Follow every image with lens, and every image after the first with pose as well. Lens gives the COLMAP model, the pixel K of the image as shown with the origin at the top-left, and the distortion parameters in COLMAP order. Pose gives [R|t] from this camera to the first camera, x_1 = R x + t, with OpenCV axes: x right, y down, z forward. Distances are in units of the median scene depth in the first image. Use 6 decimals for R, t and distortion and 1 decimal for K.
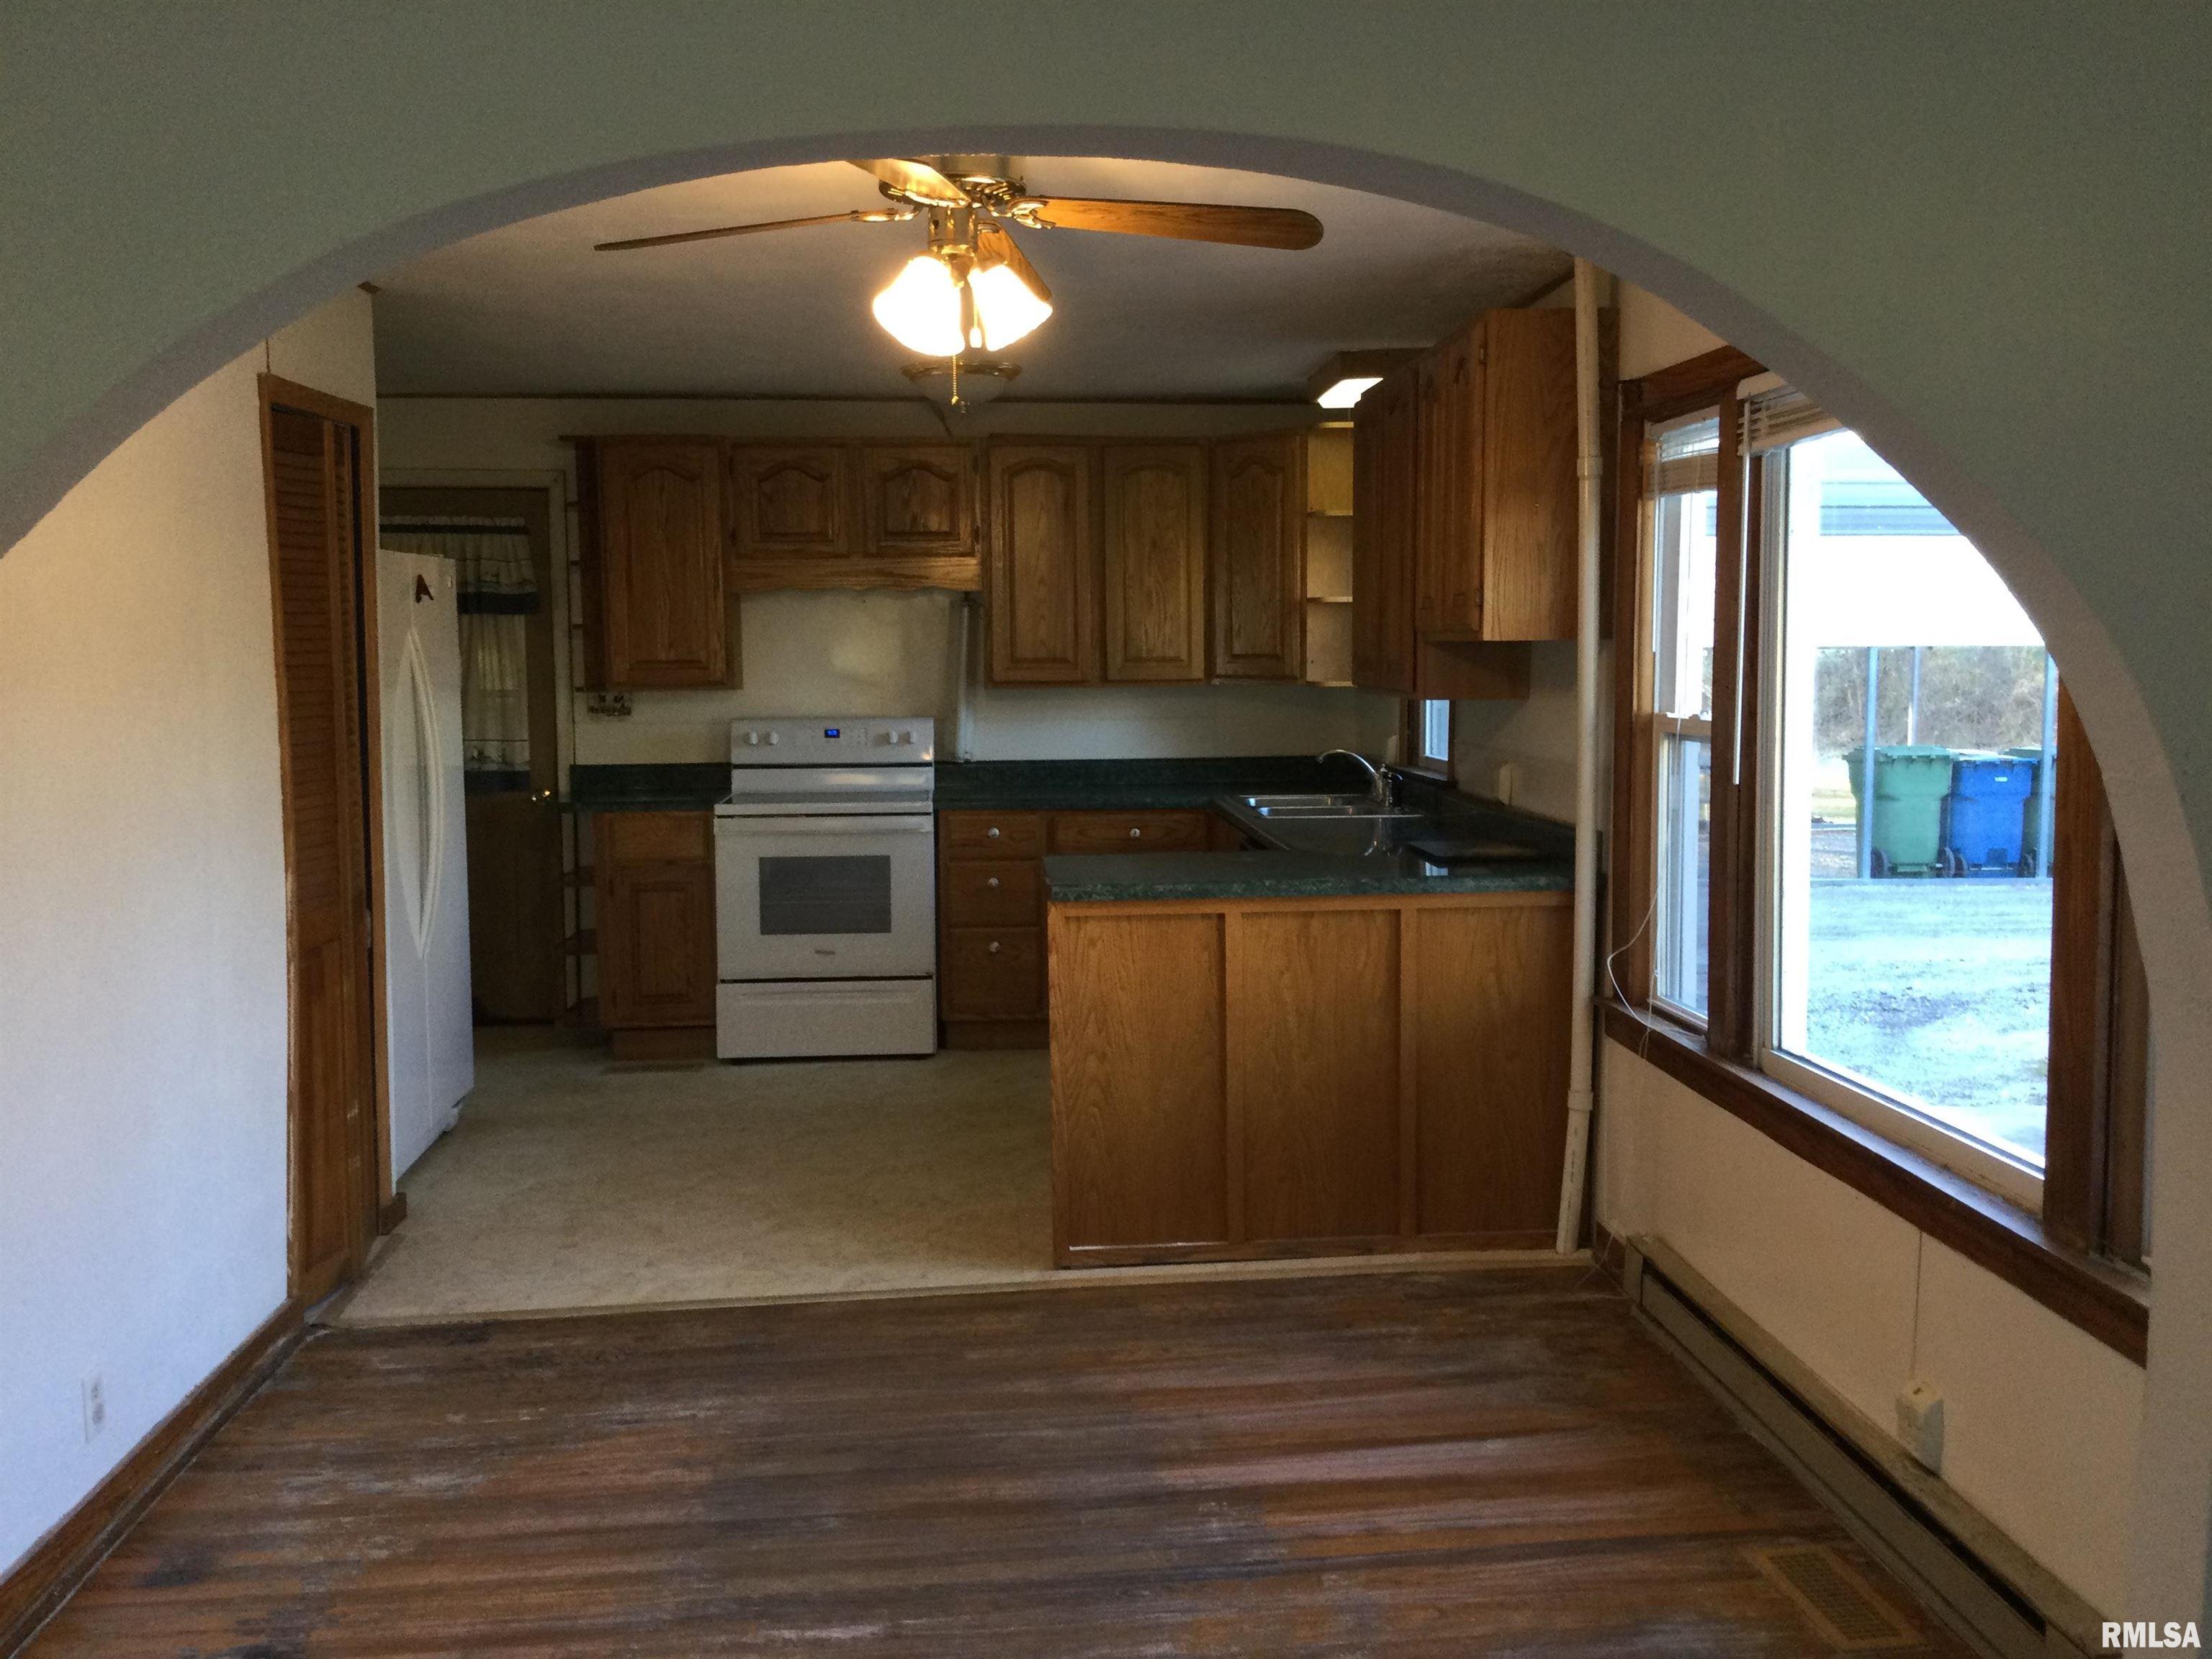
lens RADIAL K [[1965.3, 0, 1108.3], [0, 1965.3, 820.5], [0, 0, 1]] dist [0.110205, -0.223811]
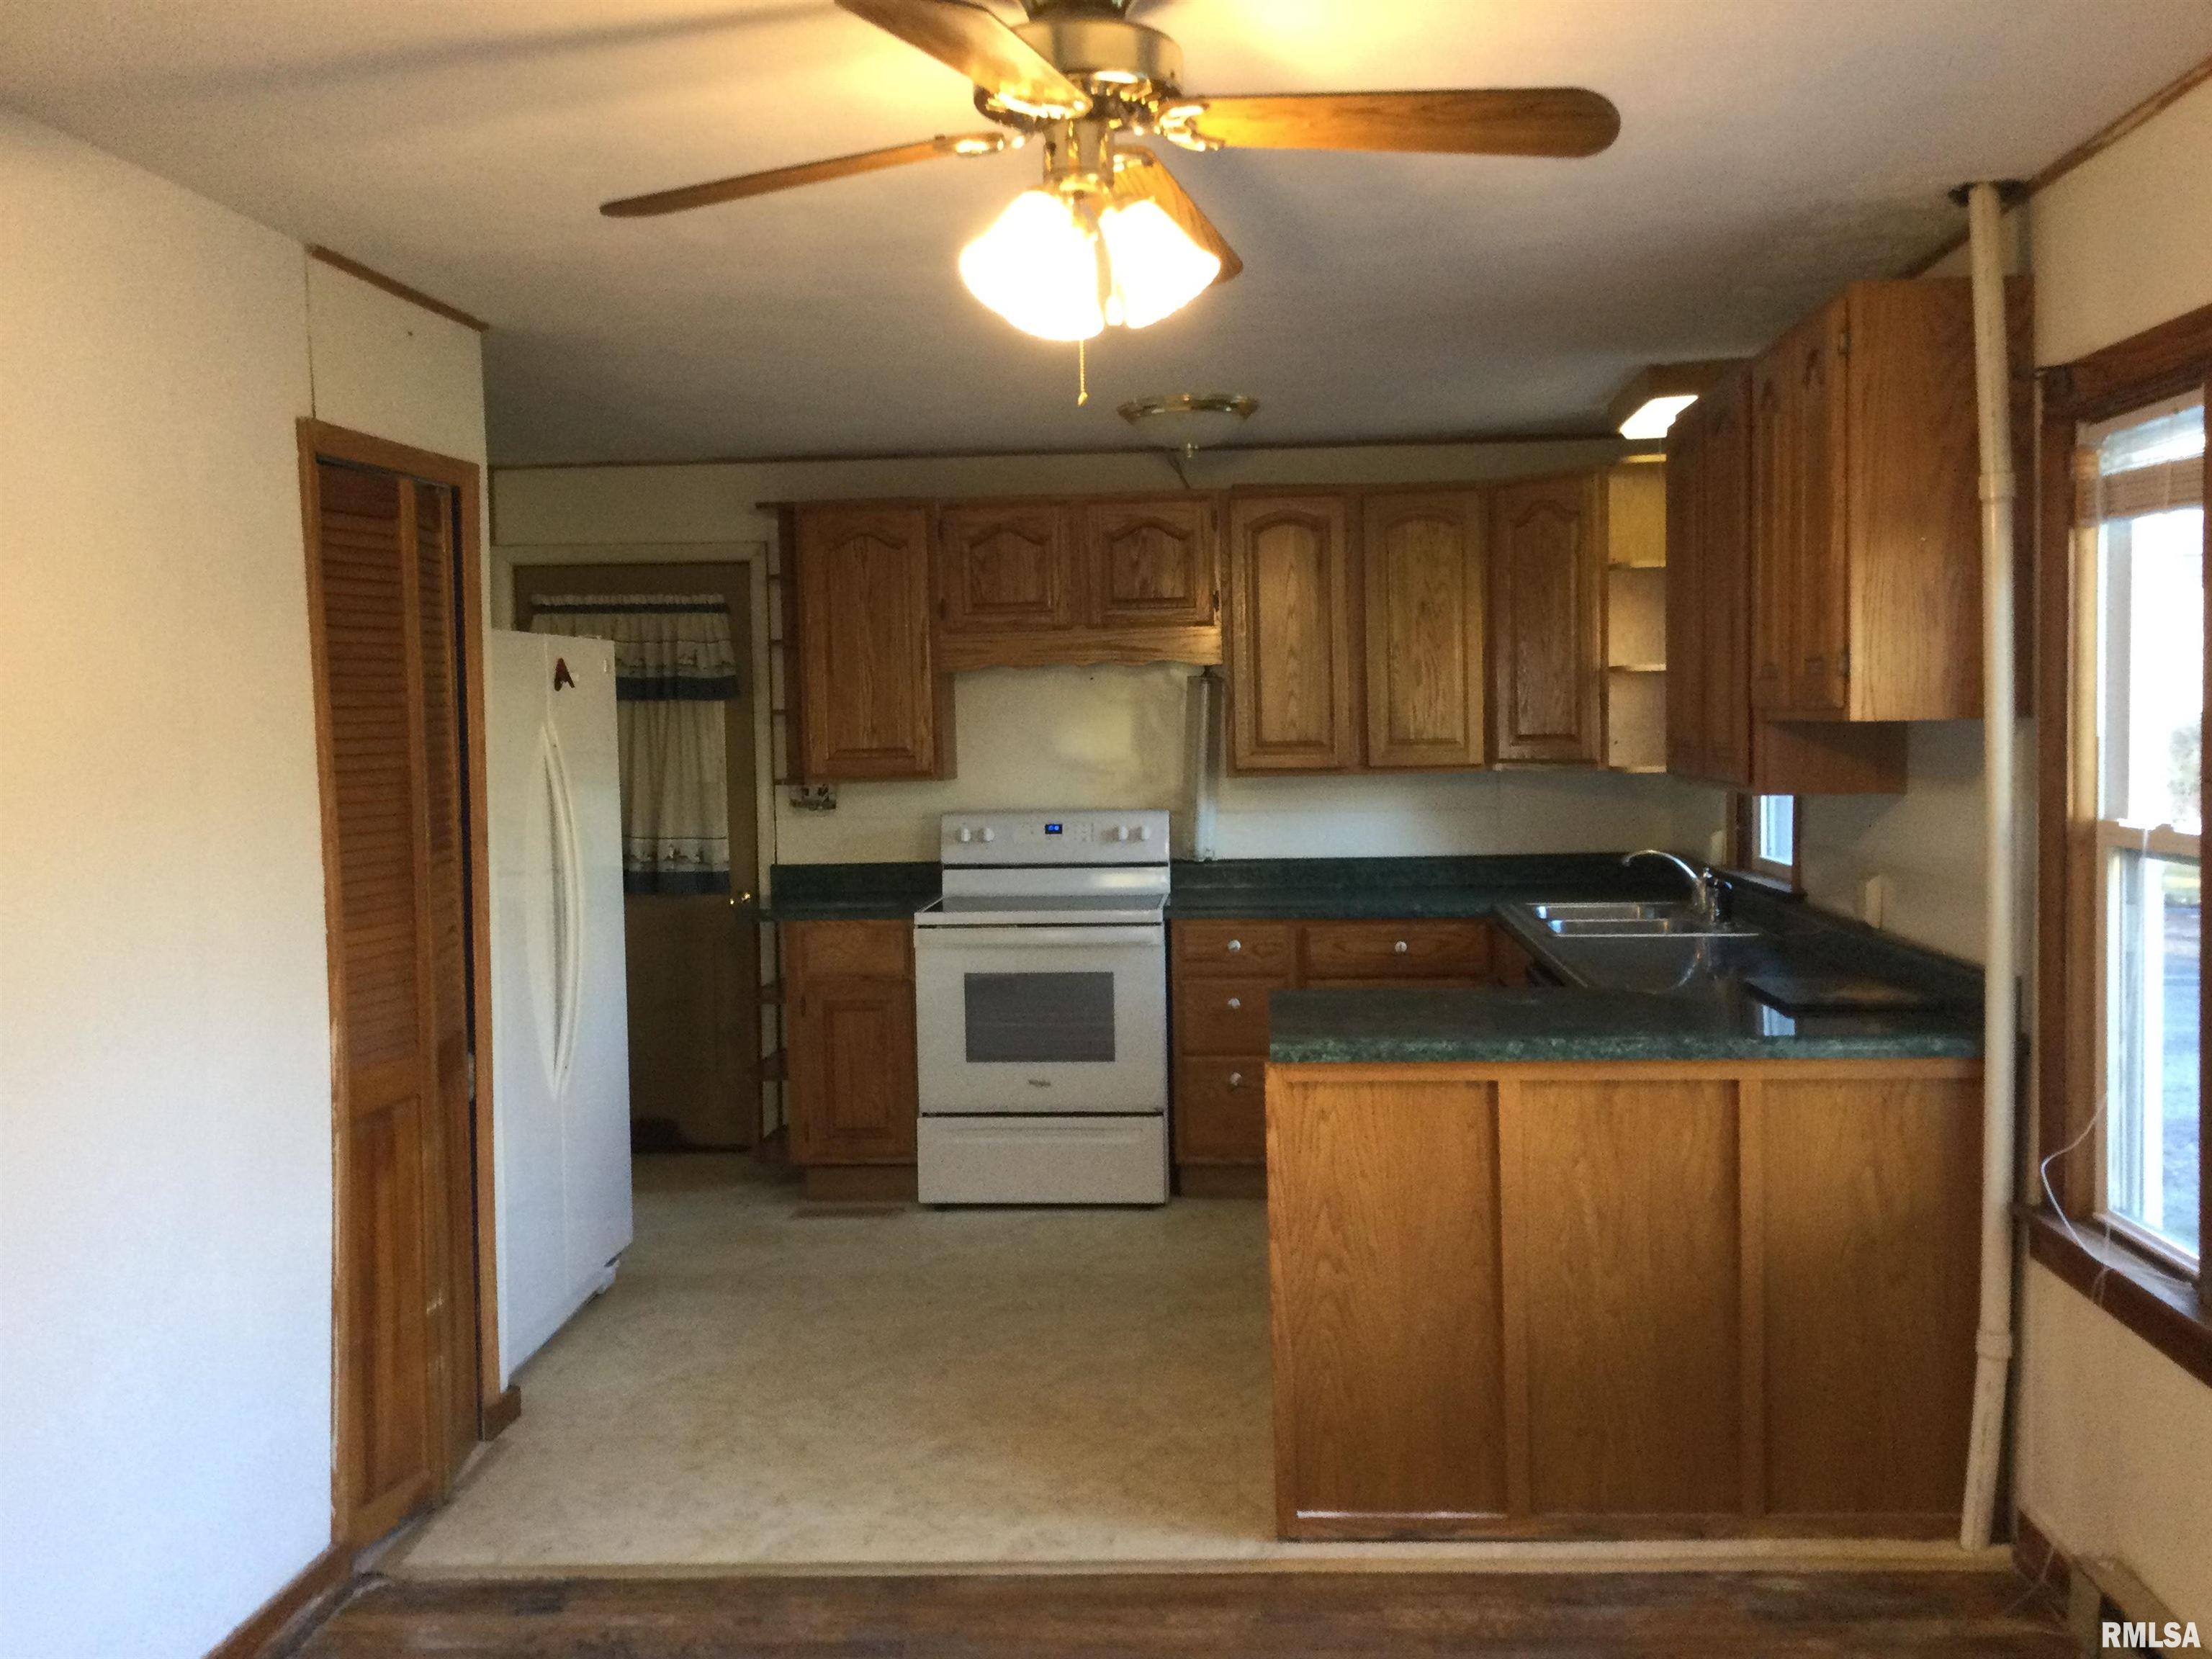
lens RADIAL K [[1965.3, 0, 1108.3], [0, 1965.3, 820.5], [0, 0, 1]] dist [0.110205, -0.223811]
pose [[0.988678, -0.004108, -0.149996, 0.023120], [-0.001383, 0.999333, -0.036487, -0.023477], [0.150045, 0.036282, 0.988013, 0.198407]]
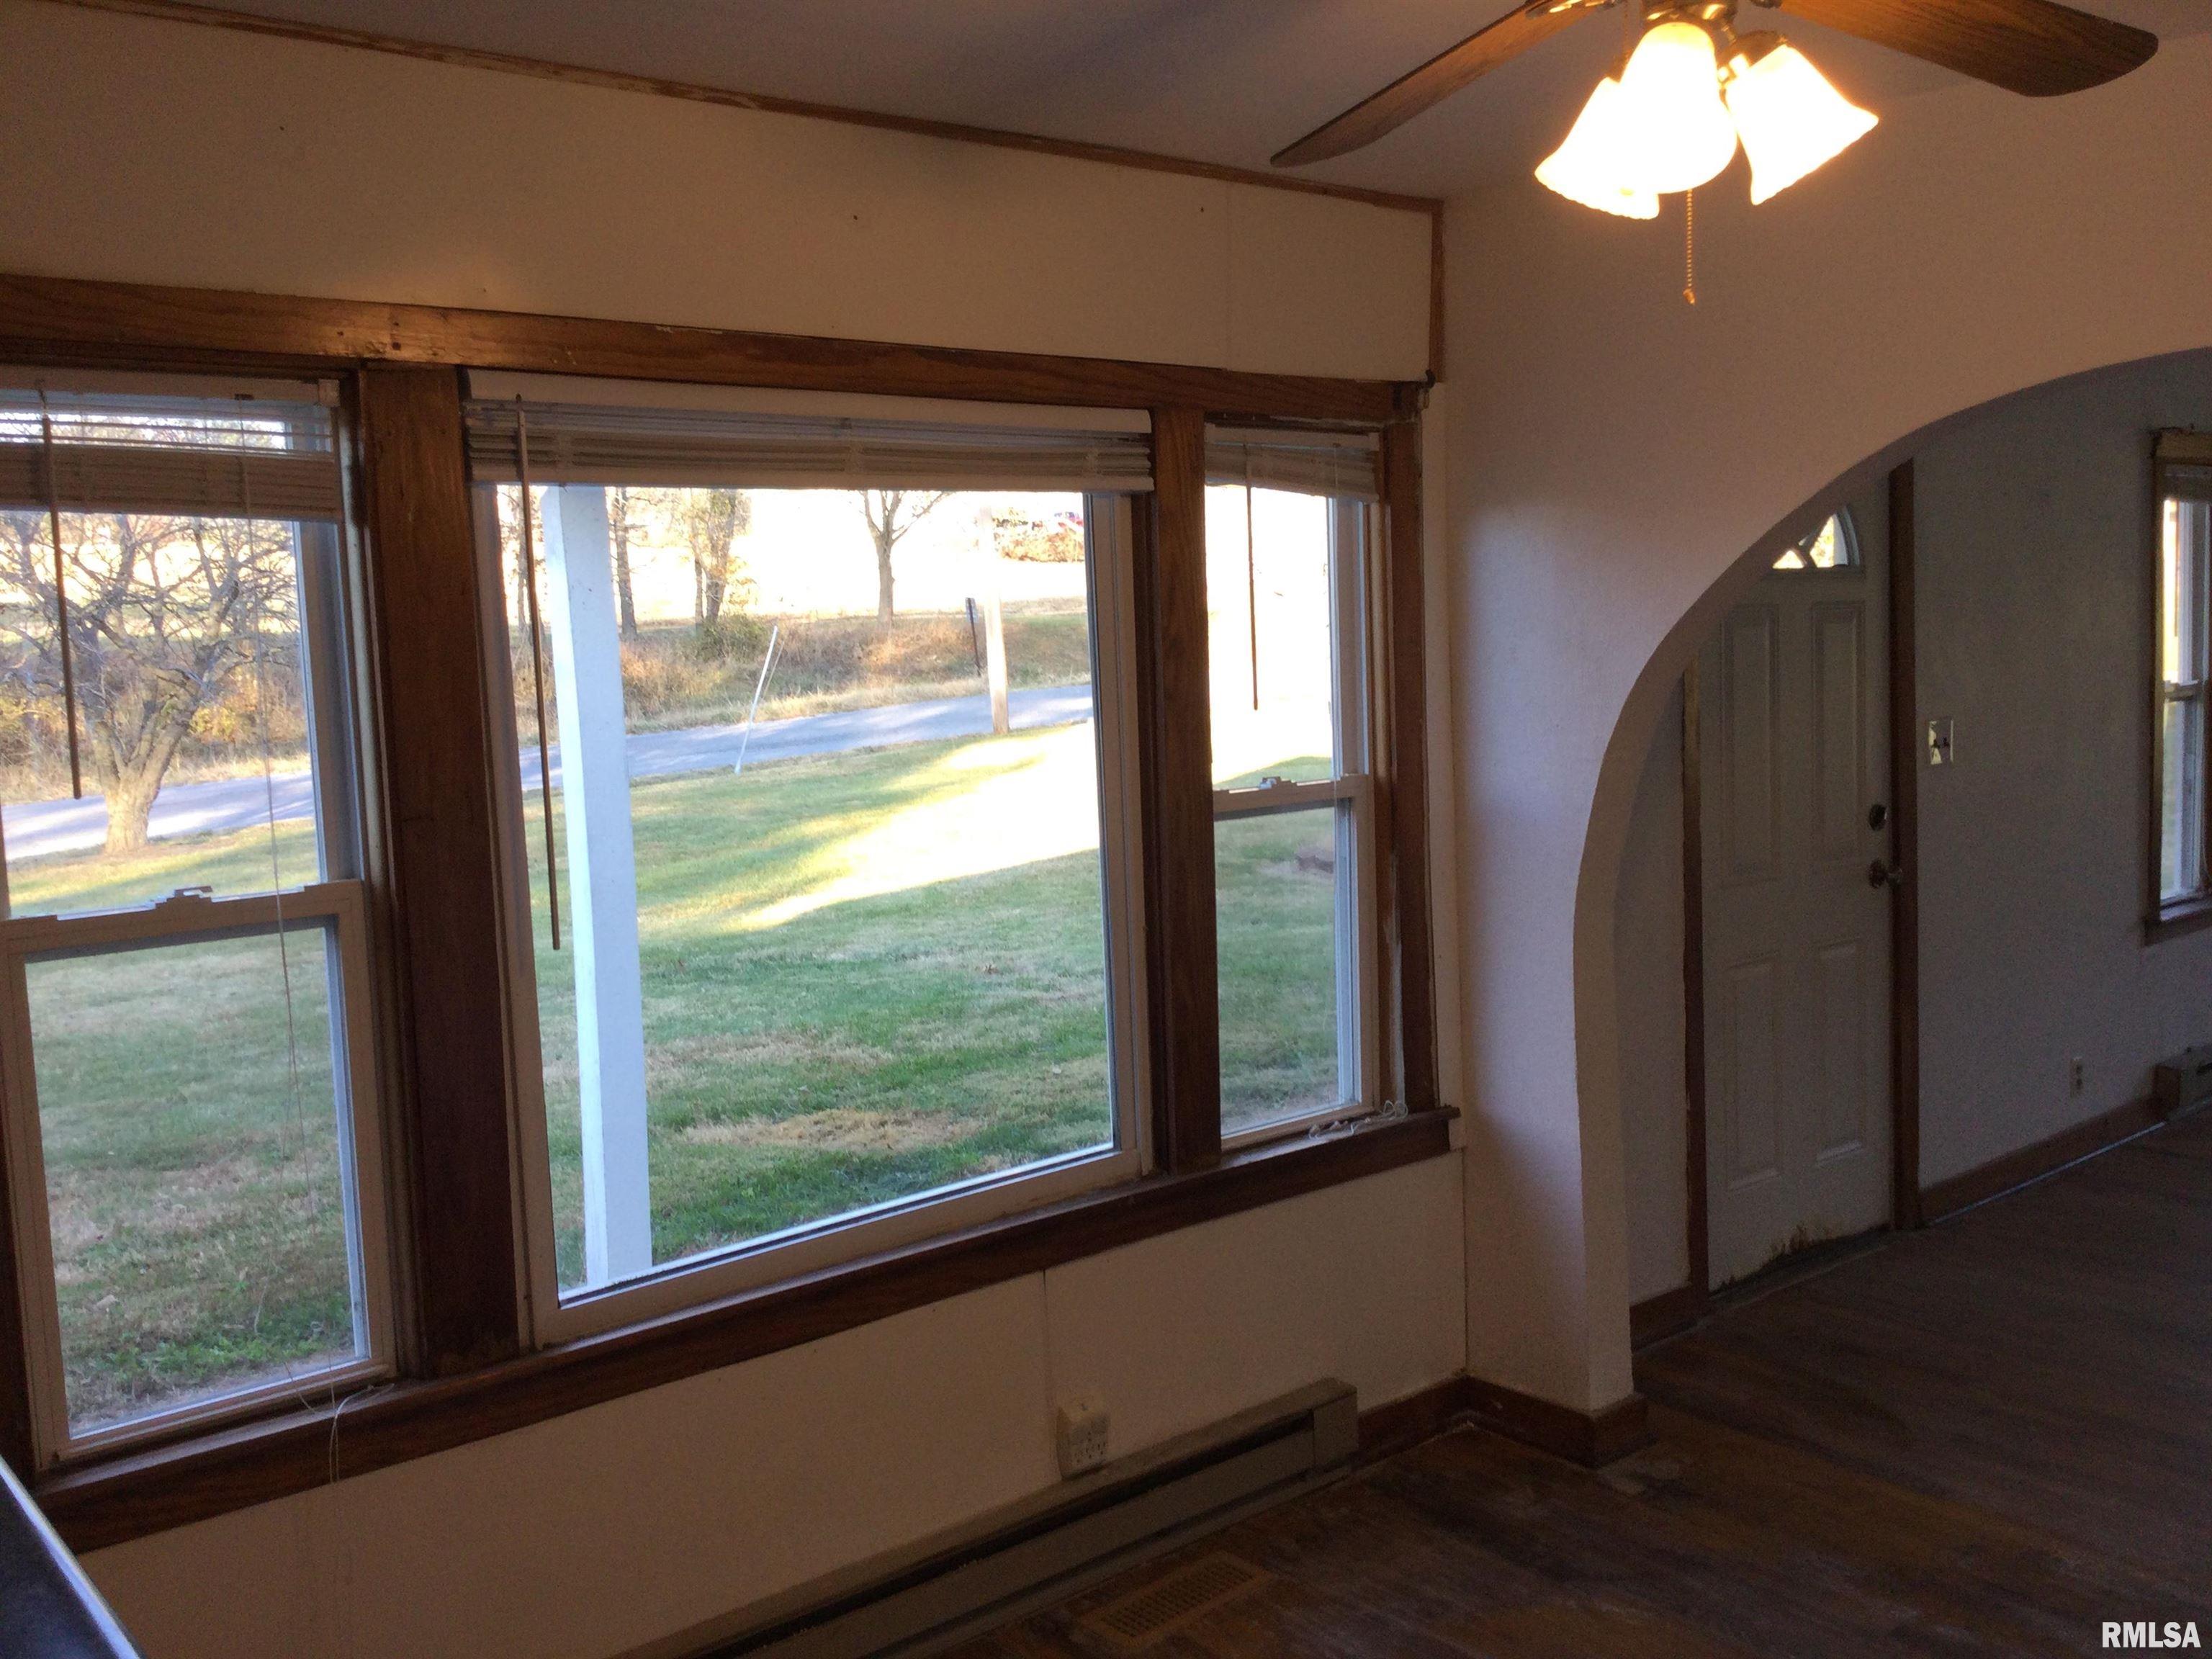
lens RADIAL K [[1965.3, 0, 1108.3], [0, 1965.3, 820.5], [0, 0, 1]] dist [0.110205, -0.223811]
pose [[-0.578460, -0.045688, 0.814430, -0.435854], [0.121357, 0.982498, 0.141312, -0.165529], [-0.806633, 0.180581, -0.562792, 1.458737]]
